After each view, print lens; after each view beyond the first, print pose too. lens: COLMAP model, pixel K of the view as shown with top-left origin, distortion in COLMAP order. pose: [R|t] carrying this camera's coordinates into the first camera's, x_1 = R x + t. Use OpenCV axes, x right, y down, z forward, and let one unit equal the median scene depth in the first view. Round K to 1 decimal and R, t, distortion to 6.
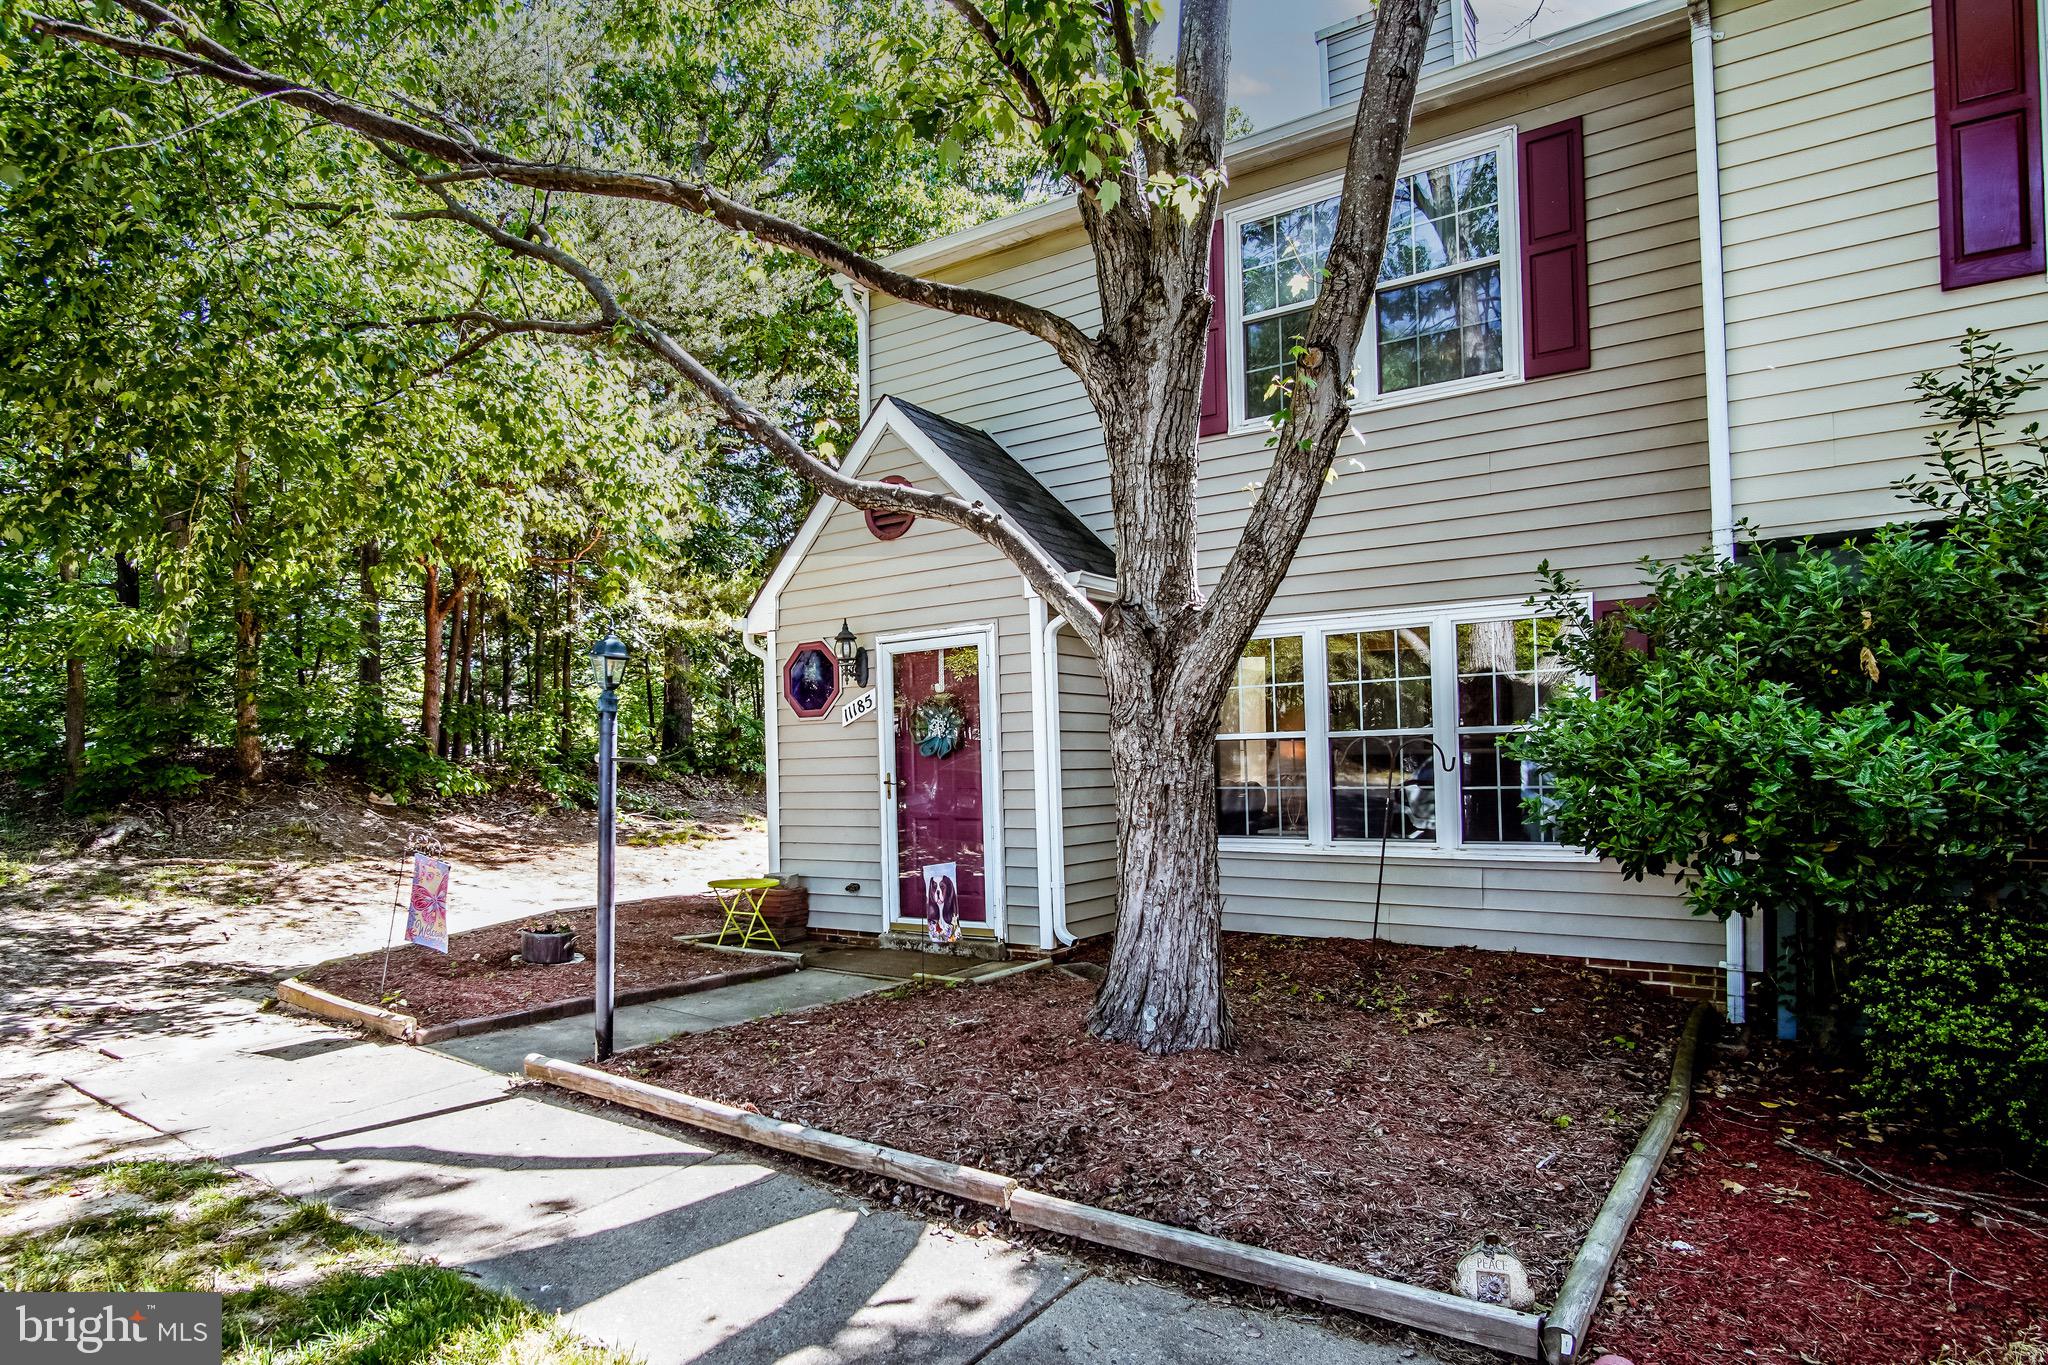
lens RADIAL K [[991.0, 0, 972.8], [0, 991.0, 701.5], [0, 0, 1]] dist [-0.020378, 0.000837]
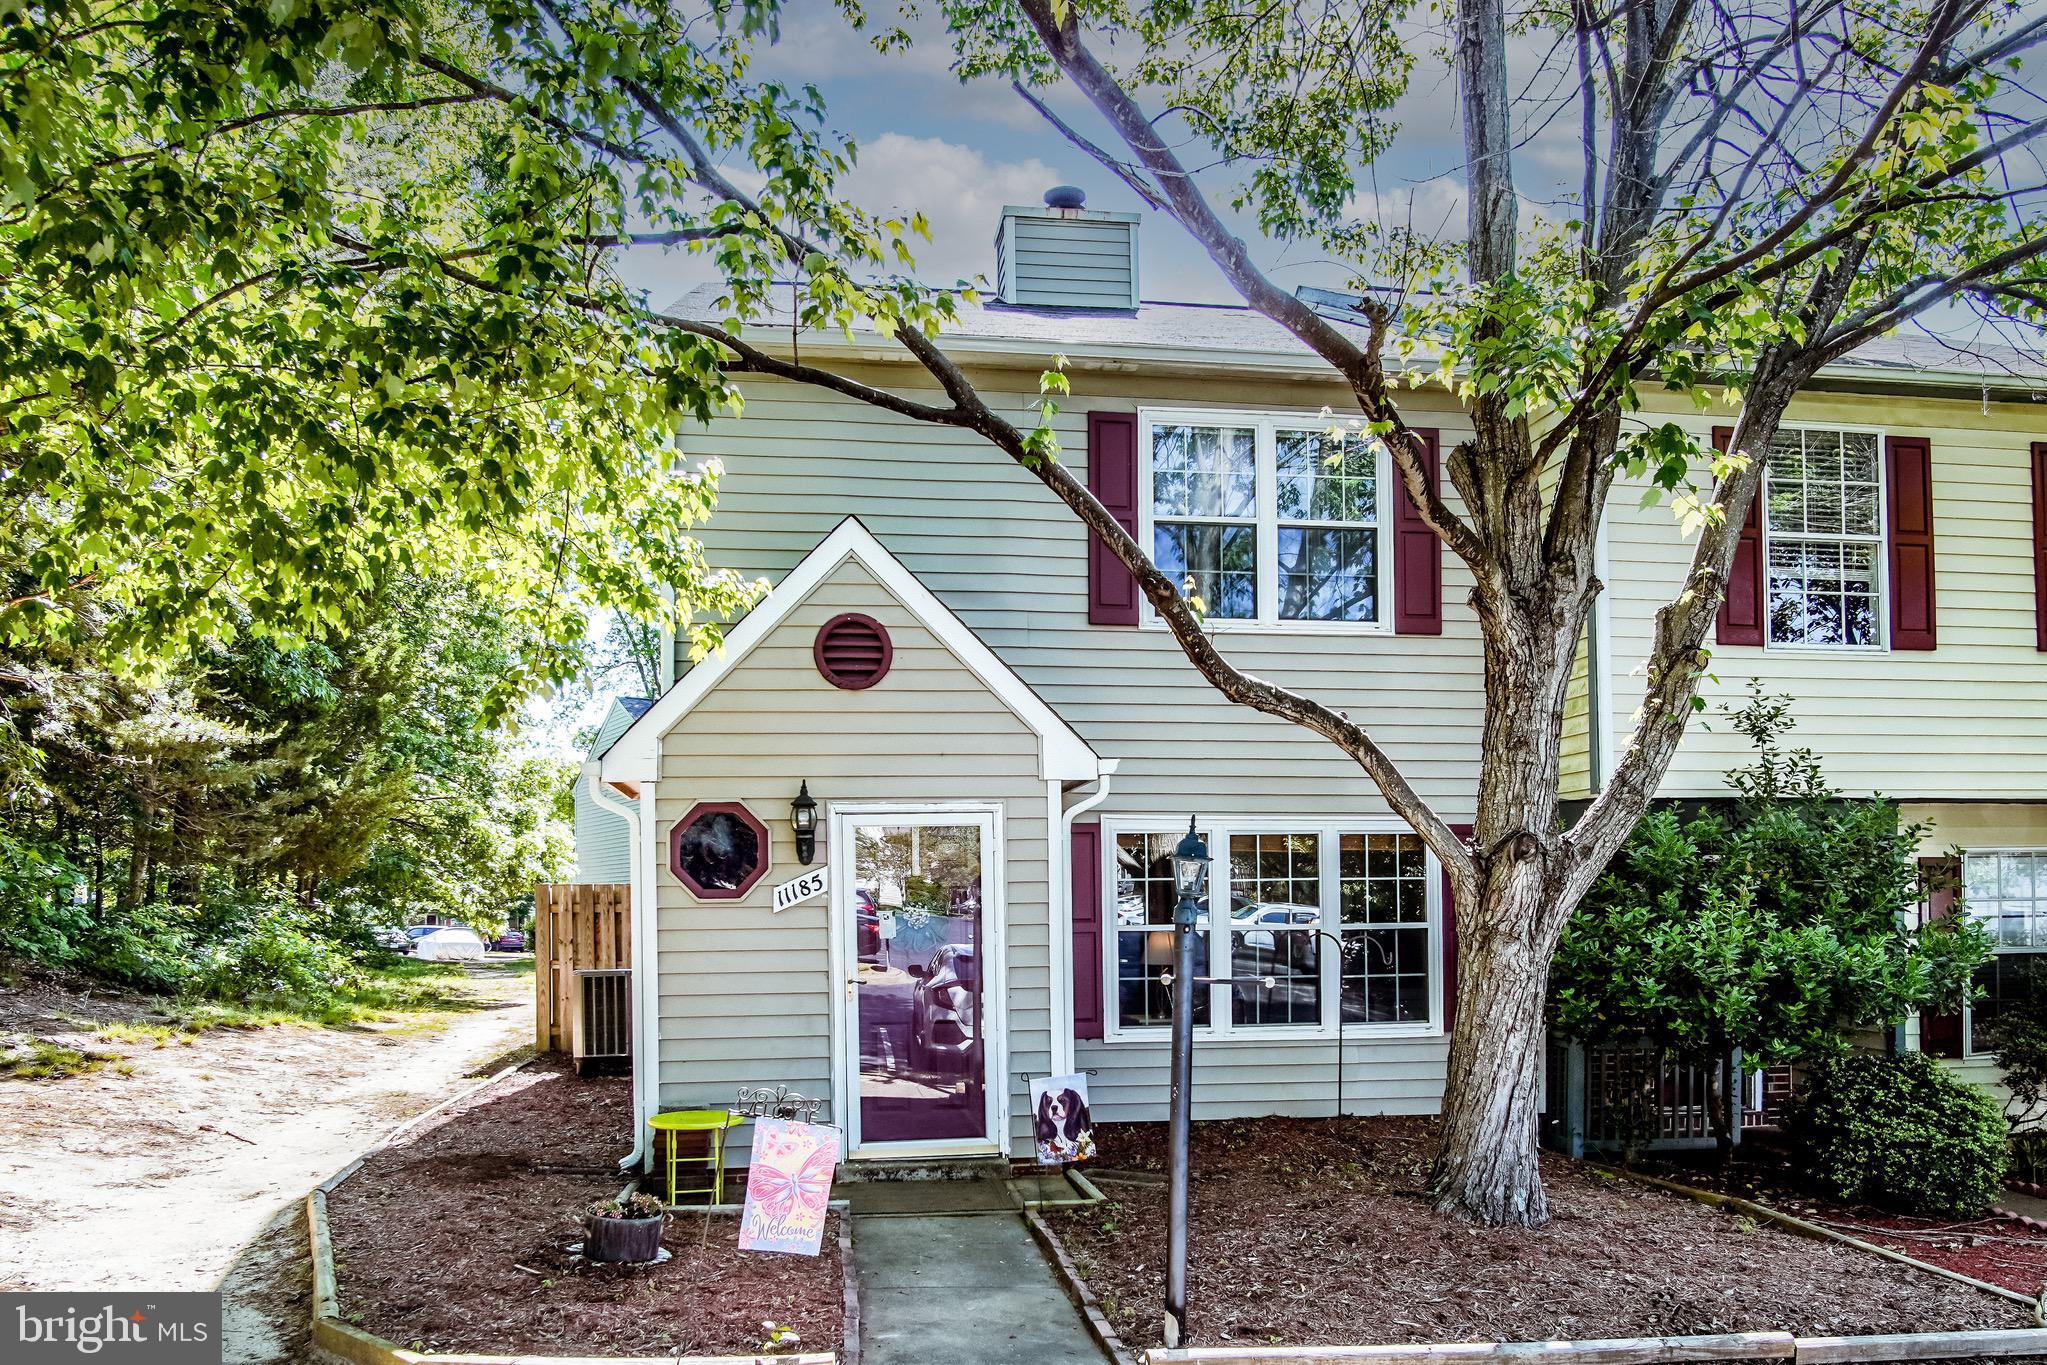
lens RADIAL K [[1168.6, 0, 868.6], [0, 1168.6, 840.2], [0, 0, 1]] dist [-0.029793, 0.006275]
pose [[0.807621, 0.046509, 0.587864, -0.805198], [-0.041937, 0.998891, -0.021413, -0.020416], [-0.588208, -0.007360, 0.808676, 0.245416]]
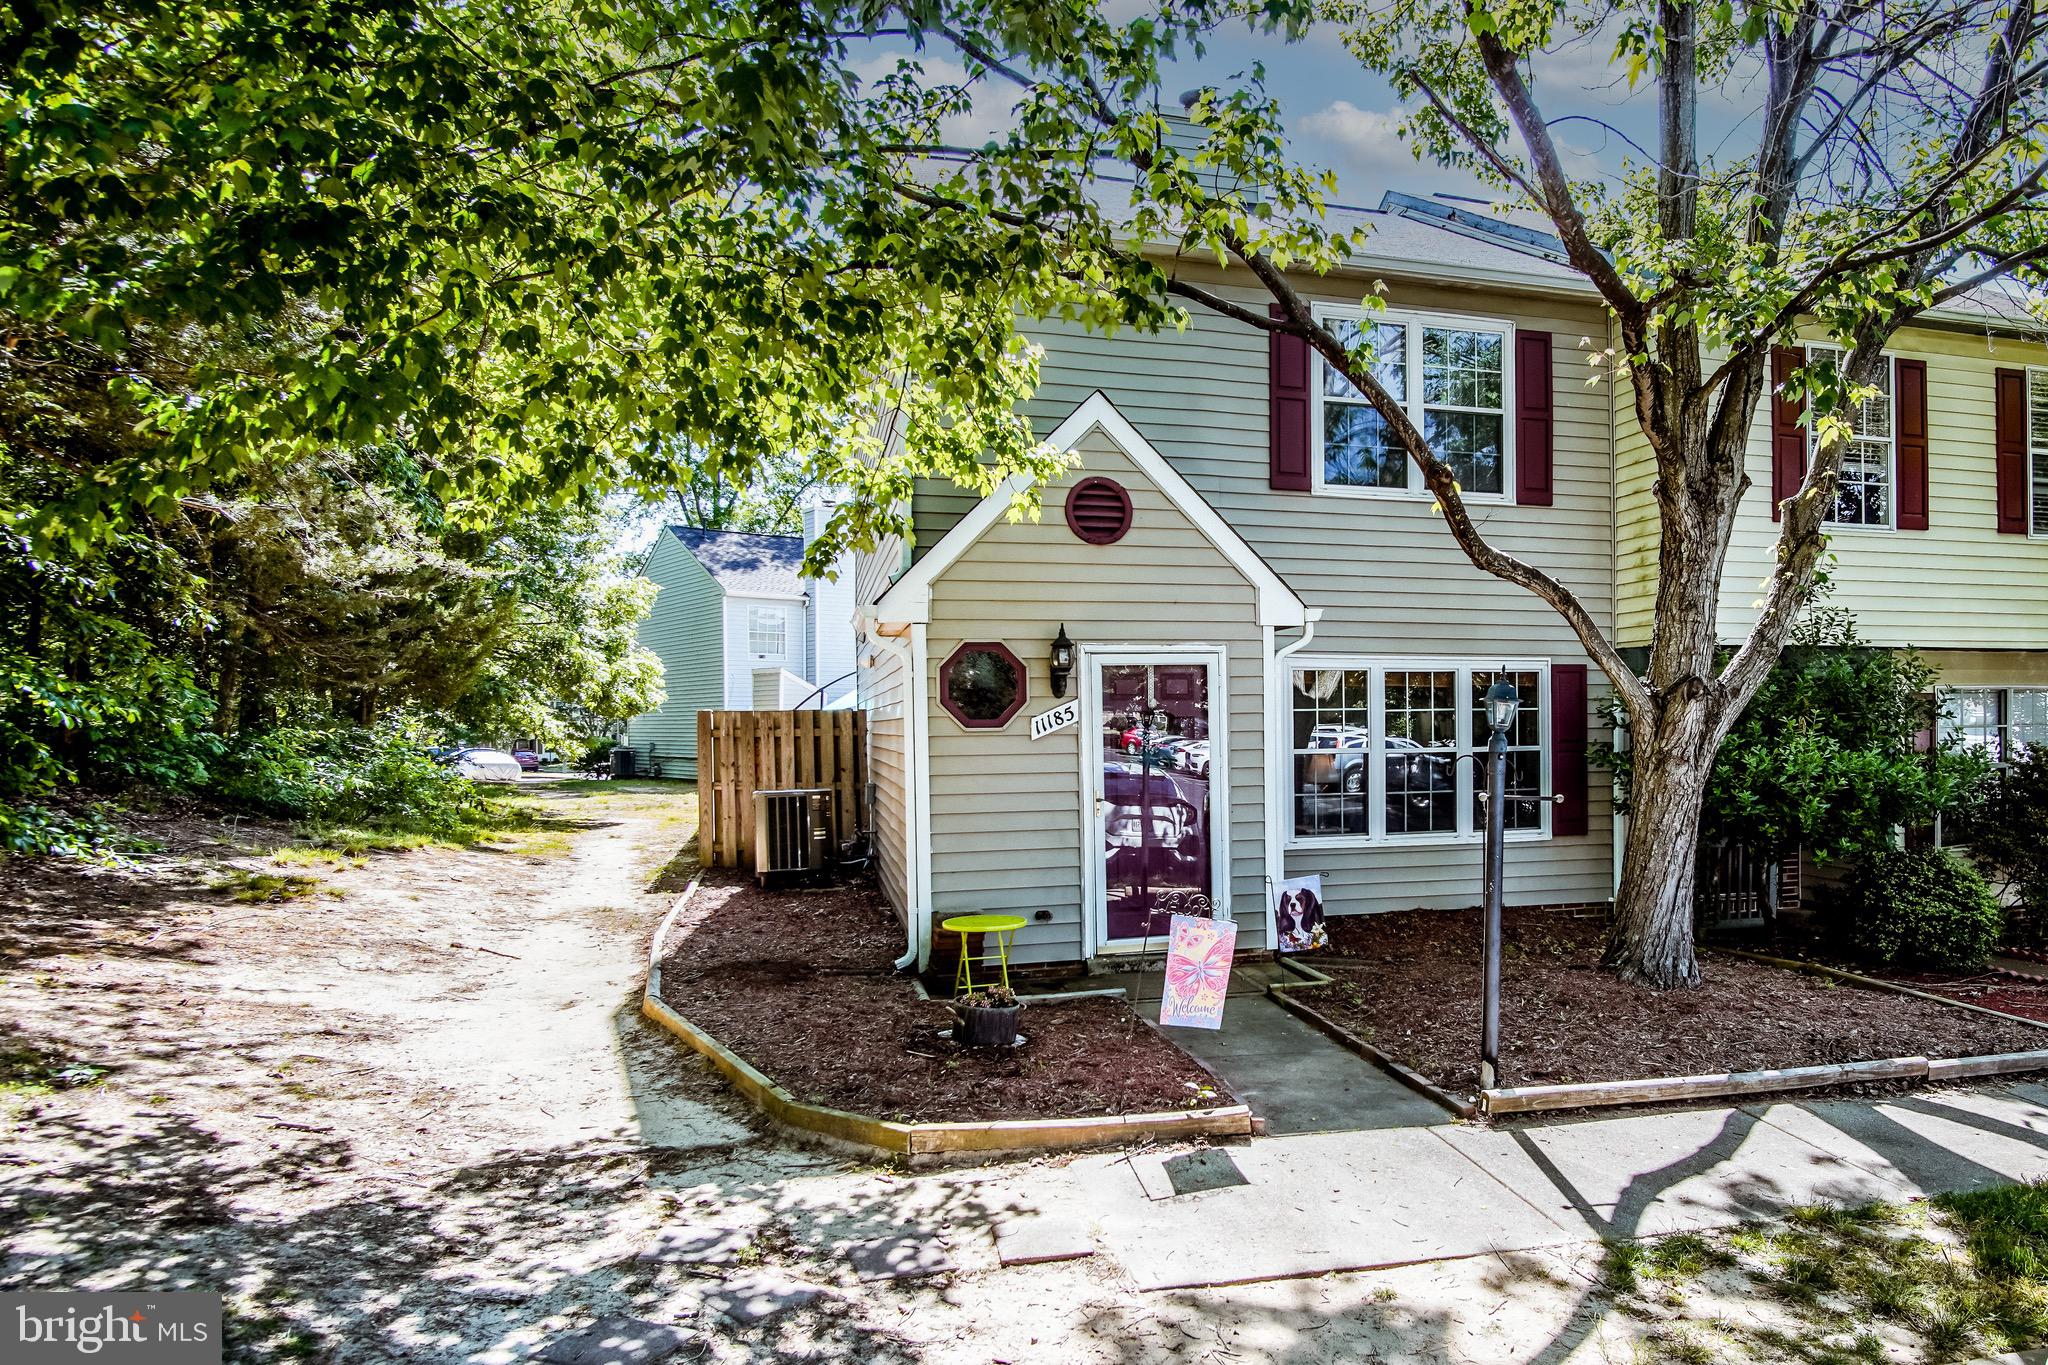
lens RADIAL K [[1096.7, 0, 1024.9], [0, 1096.7, 684.2], [0, 0, 1]] dist [-0.031152, 0.007172]
pose [[0.721621, 0.038836, 0.691198, -1.069311], [-0.044984, 0.998946, -0.009163, -0.020852], [-0.690825, -0.024480, 0.722608, 0.357671]]
